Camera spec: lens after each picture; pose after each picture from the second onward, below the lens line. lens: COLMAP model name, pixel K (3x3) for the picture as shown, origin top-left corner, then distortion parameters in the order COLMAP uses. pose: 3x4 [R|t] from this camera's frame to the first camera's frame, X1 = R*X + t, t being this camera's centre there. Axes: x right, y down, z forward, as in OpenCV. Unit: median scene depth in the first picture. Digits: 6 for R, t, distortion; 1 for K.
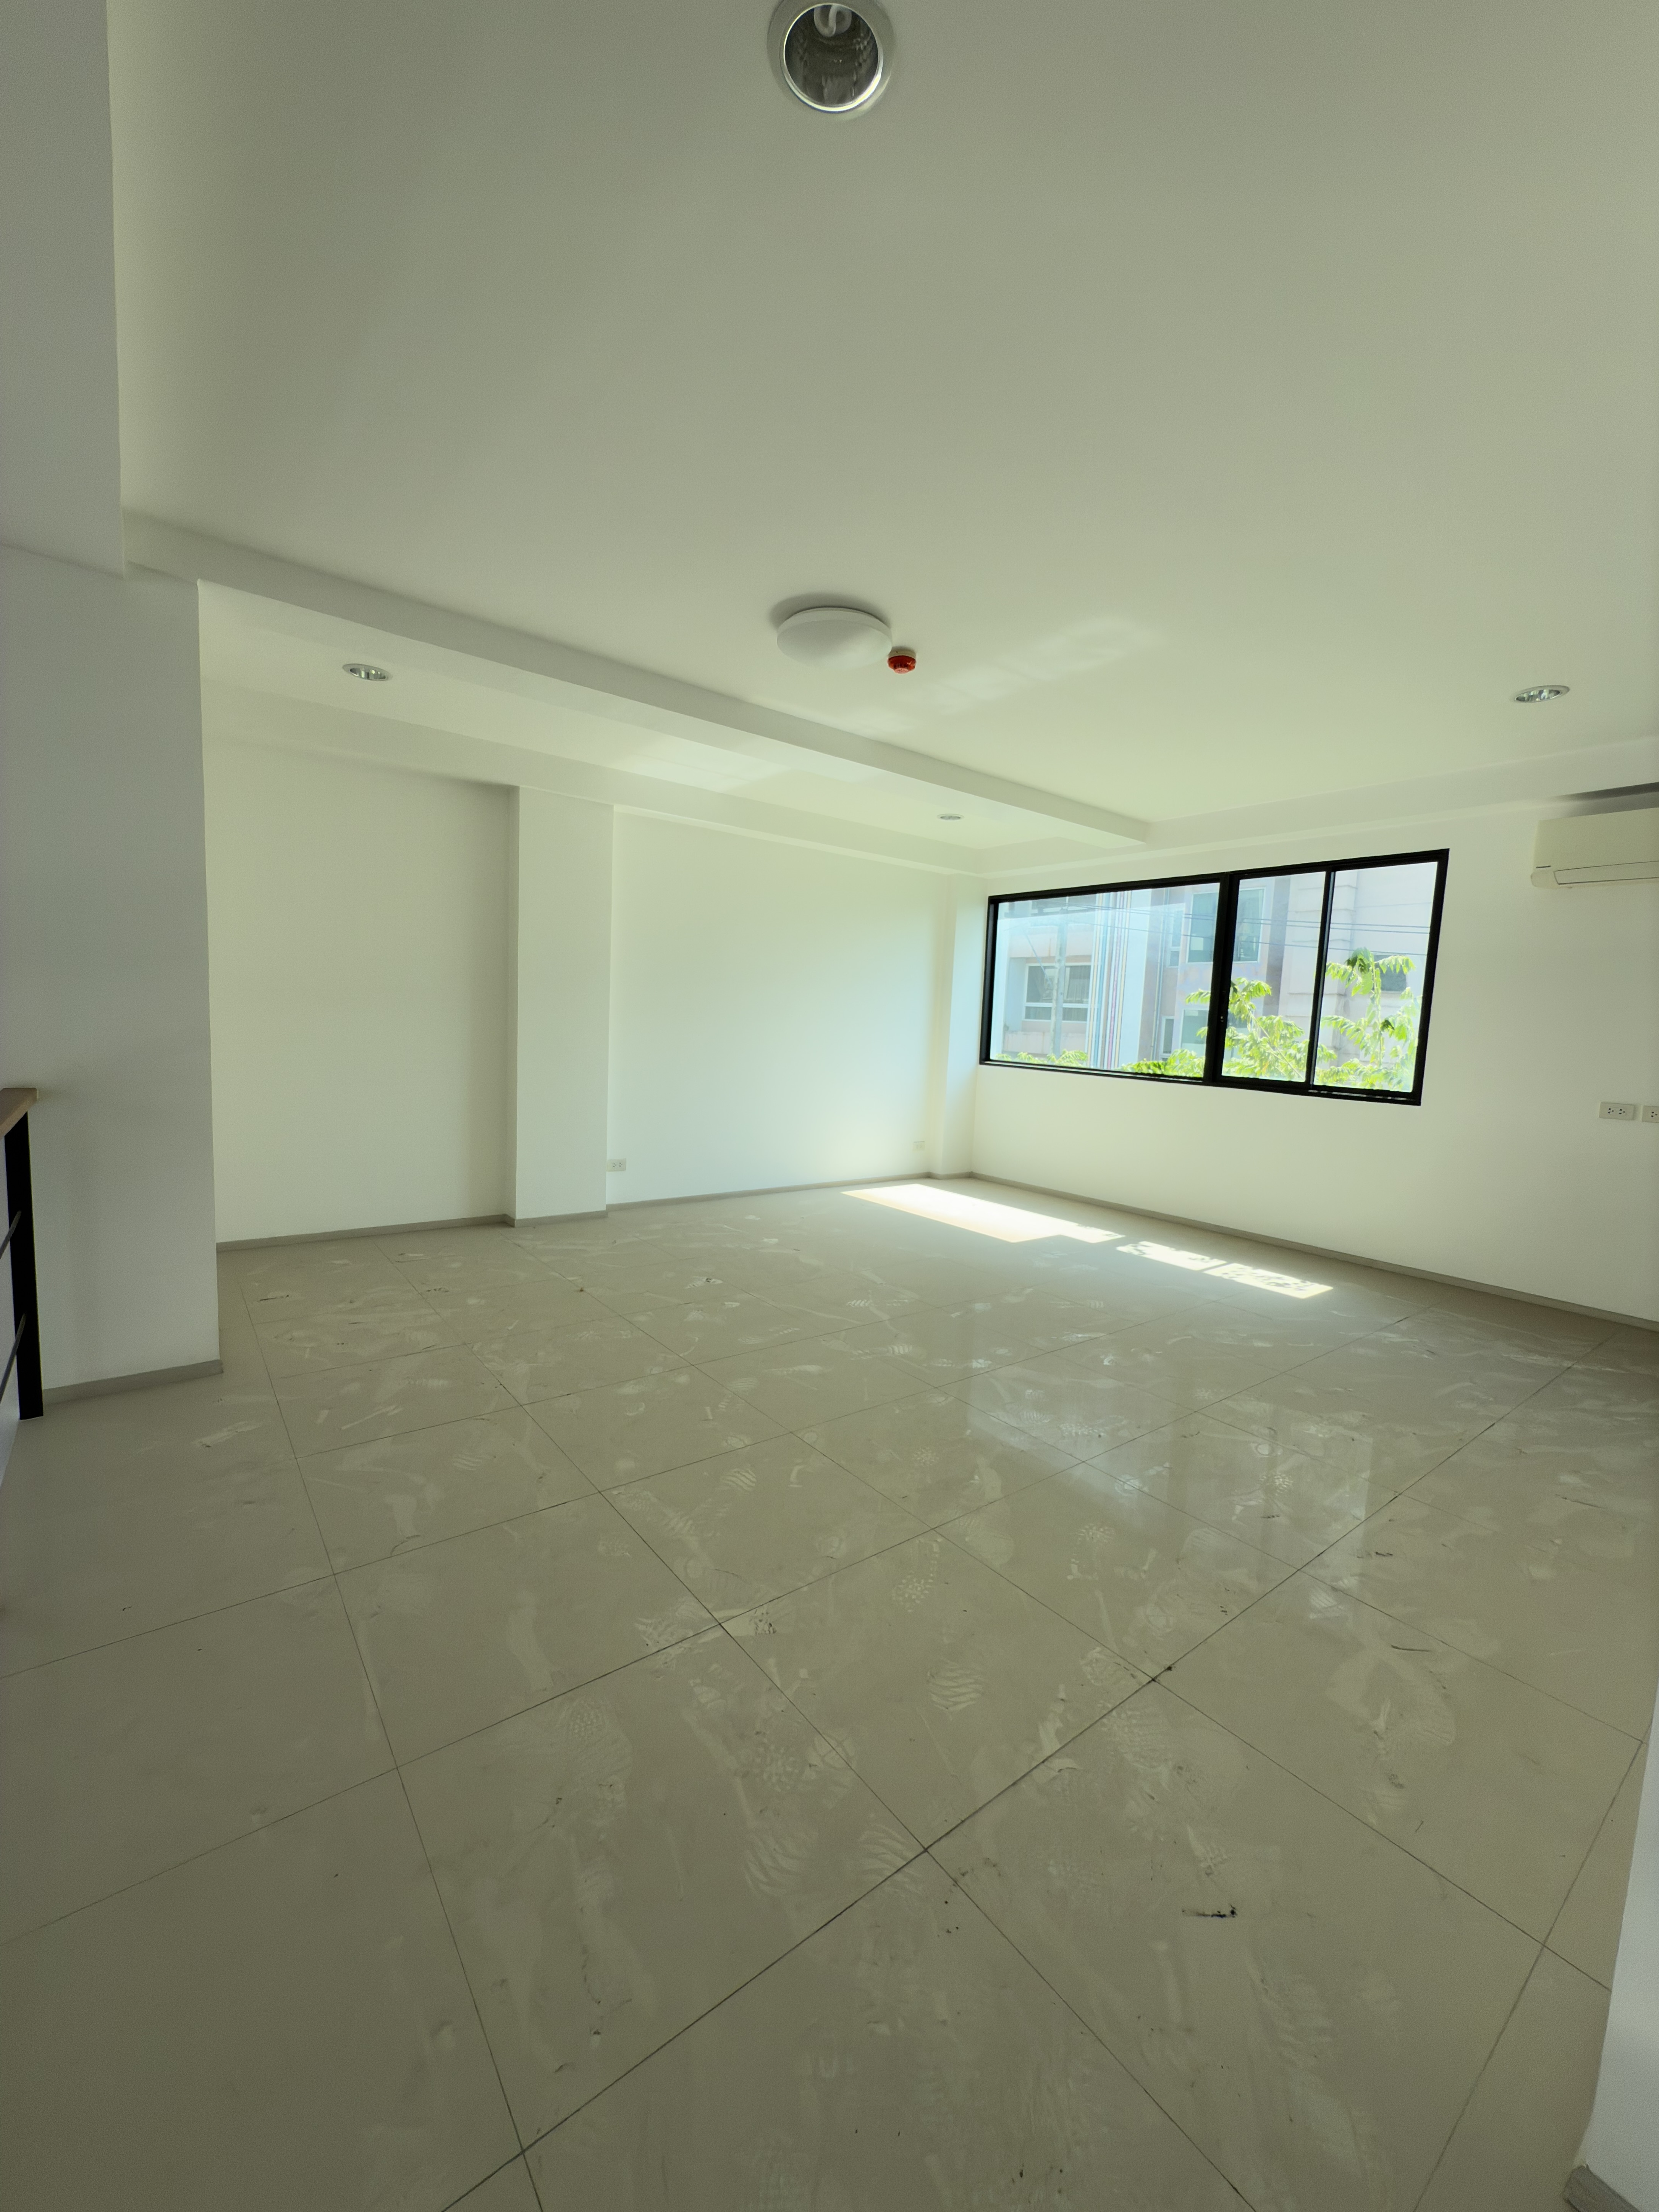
lens RADIAL K [[883.8, 0, 829.5], [0, 883.8, 1106.0], [0, 0, 1]] dist [0.000479, 0.000067]
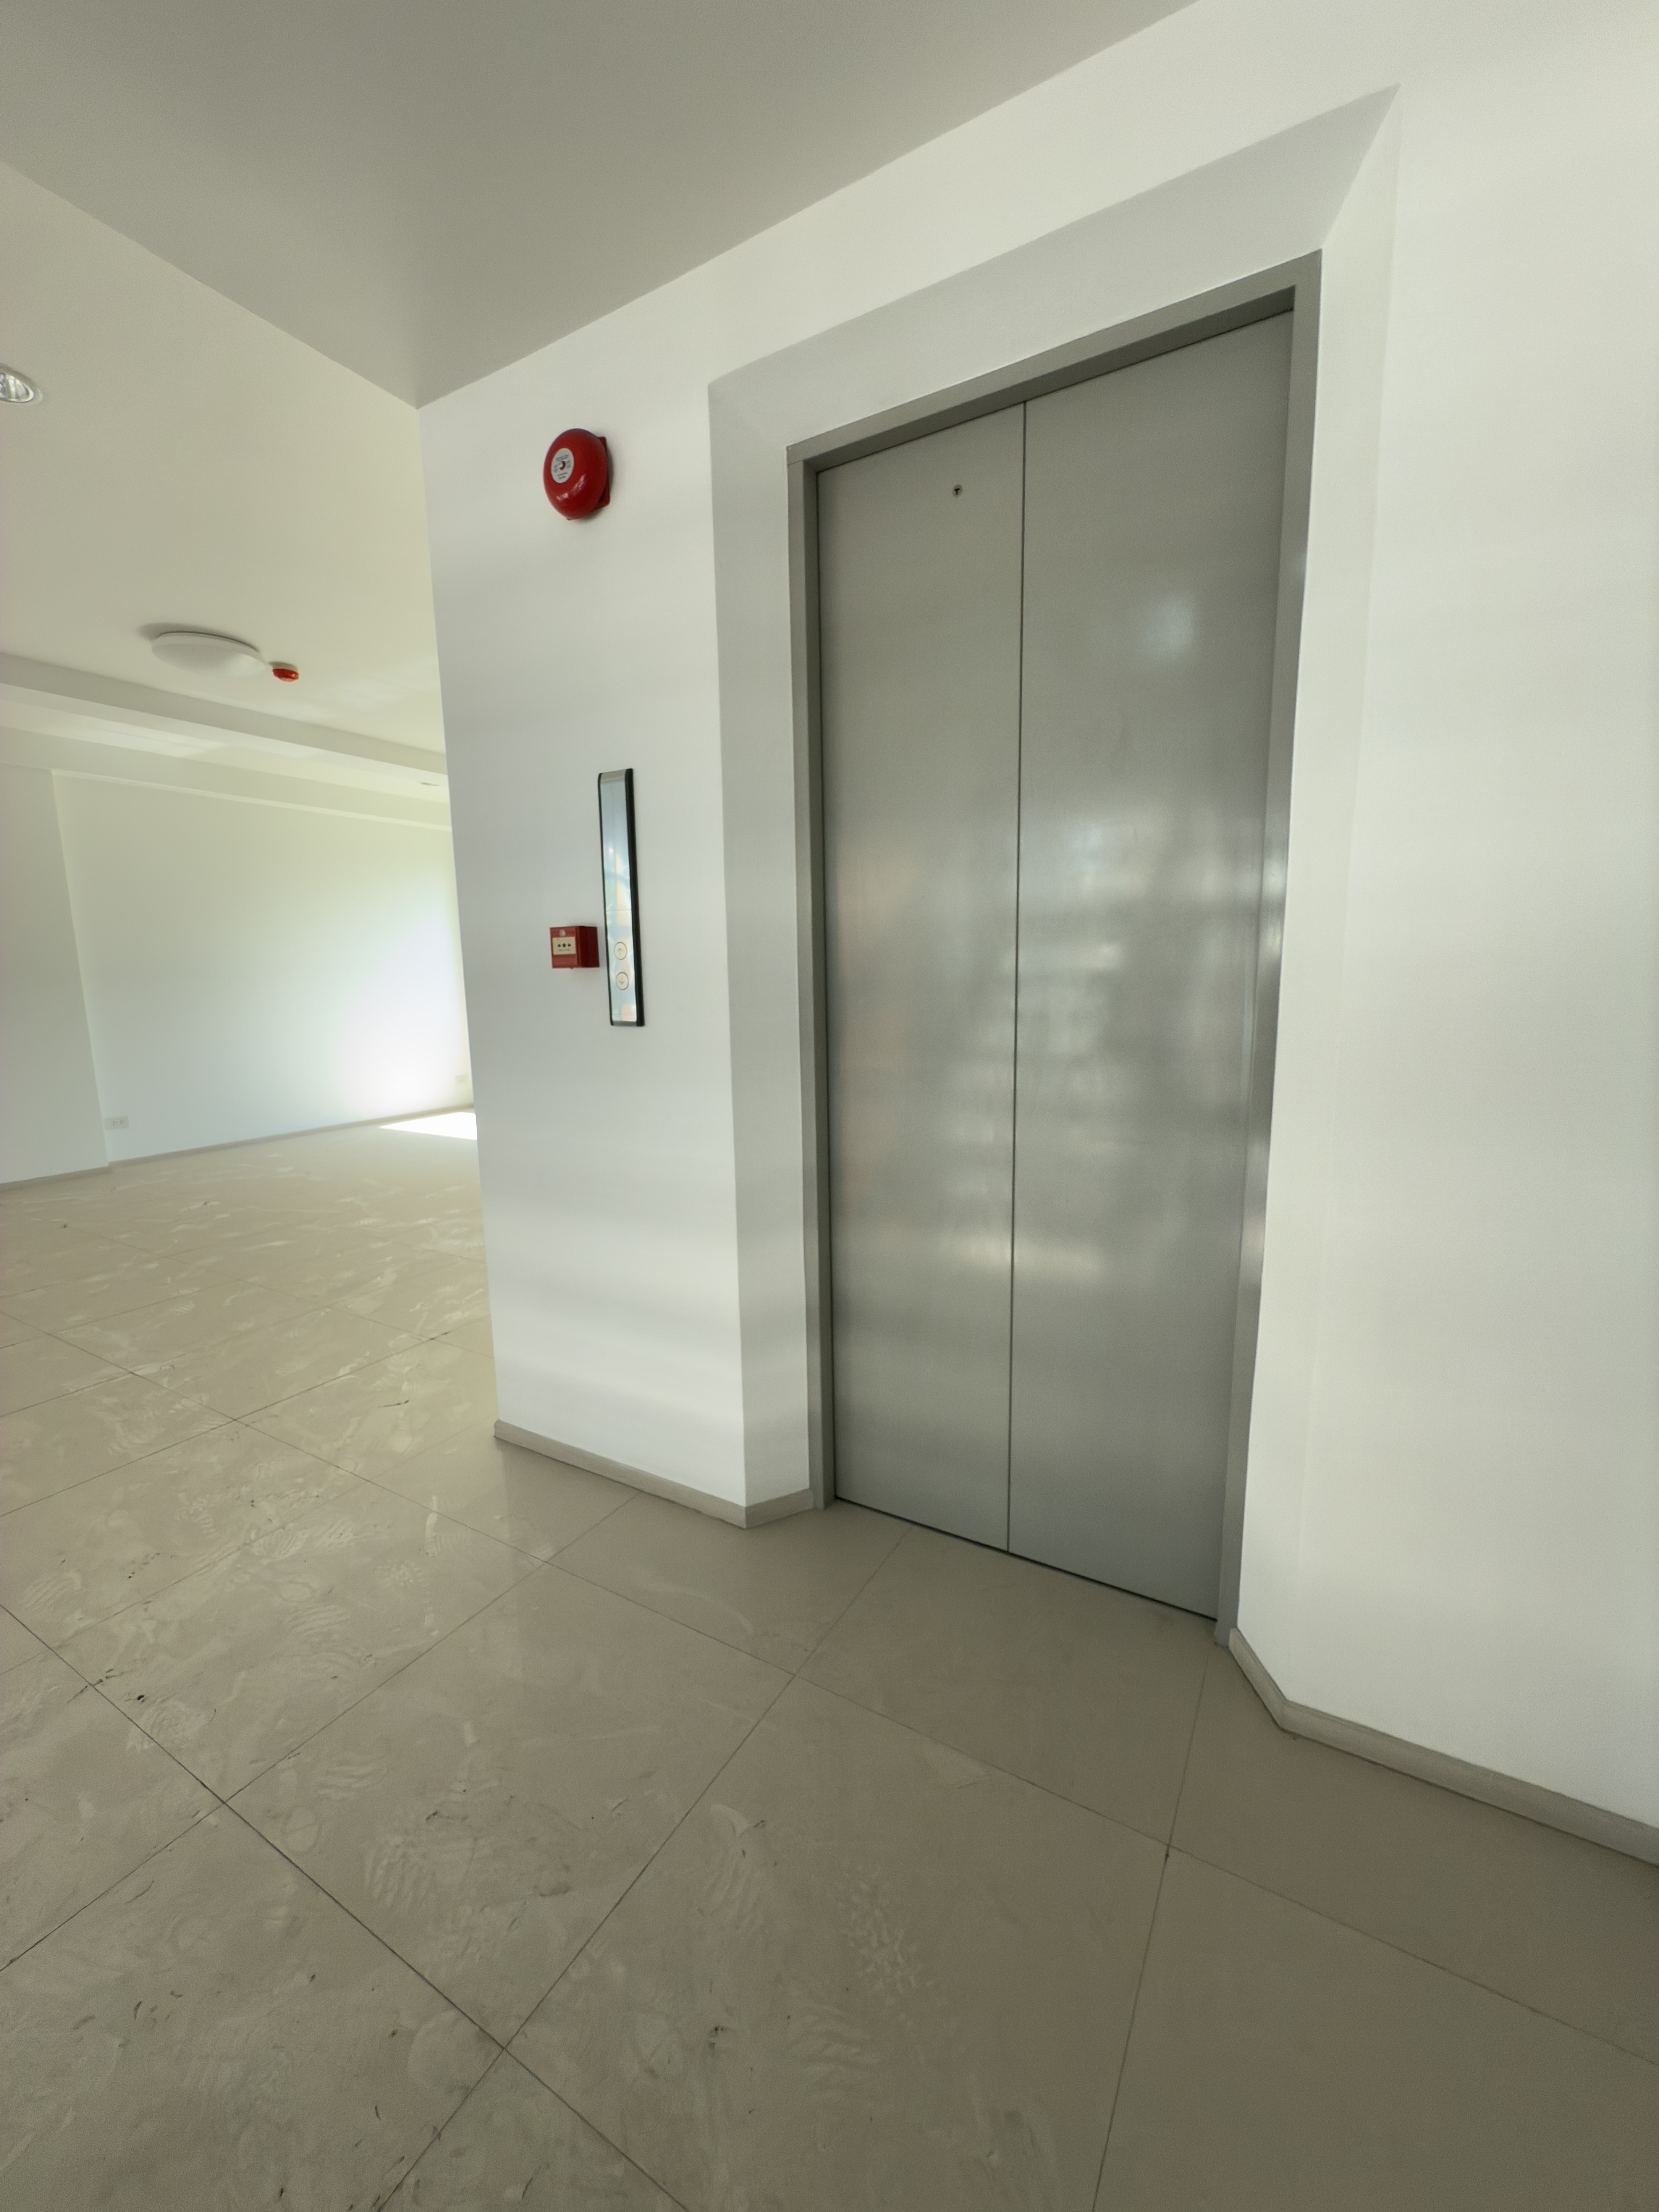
lens RADIAL K [[883.8, 0, 829.5], [0, 883.8, 1106.0], [0, 0, 1]] dist [0.000479, 0.000067]
pose [[0.924719, -0.111626, 0.363915, 0.194839], [0.088683, 0.992905, 0.079213, 0.050474], [-0.370175, -0.040977, 0.928058, -0.332827]]
